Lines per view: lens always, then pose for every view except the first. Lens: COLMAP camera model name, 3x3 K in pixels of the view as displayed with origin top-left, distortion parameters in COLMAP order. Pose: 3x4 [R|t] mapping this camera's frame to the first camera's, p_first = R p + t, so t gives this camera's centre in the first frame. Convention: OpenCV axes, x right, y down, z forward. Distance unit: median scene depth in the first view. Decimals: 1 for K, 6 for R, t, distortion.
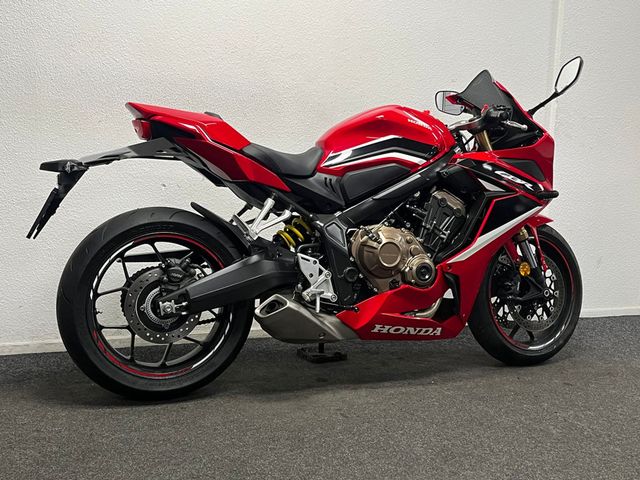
lens RADIAL K [[626.4, 0, 320.0], [0, 626.4, 240.0], [0, 0, 1]] dist [0.021664, -0.002776]
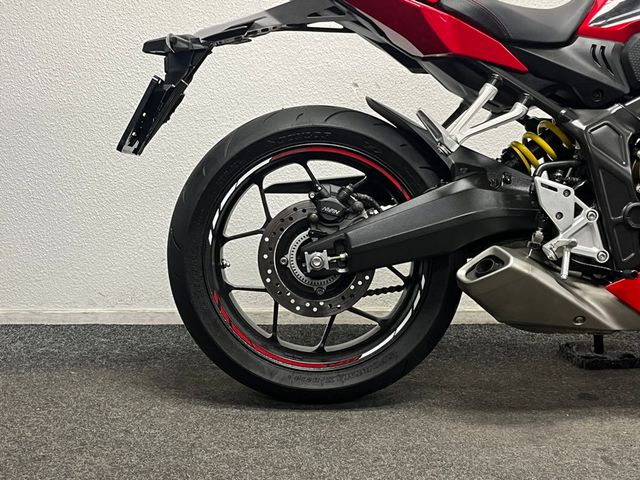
lens RADIAL K [[871.0, 0, 320.0], [0, 871.0, 240.0], [0, 0, 1]] dist [0.086174, -0.107296]
pose [[0.930340, 0.022010, -0.366037, 0.078000], [-0.002343, 0.998533, 0.054087, 0.036393], [0.366691, -0.049462, 0.929027, 0.168971]]
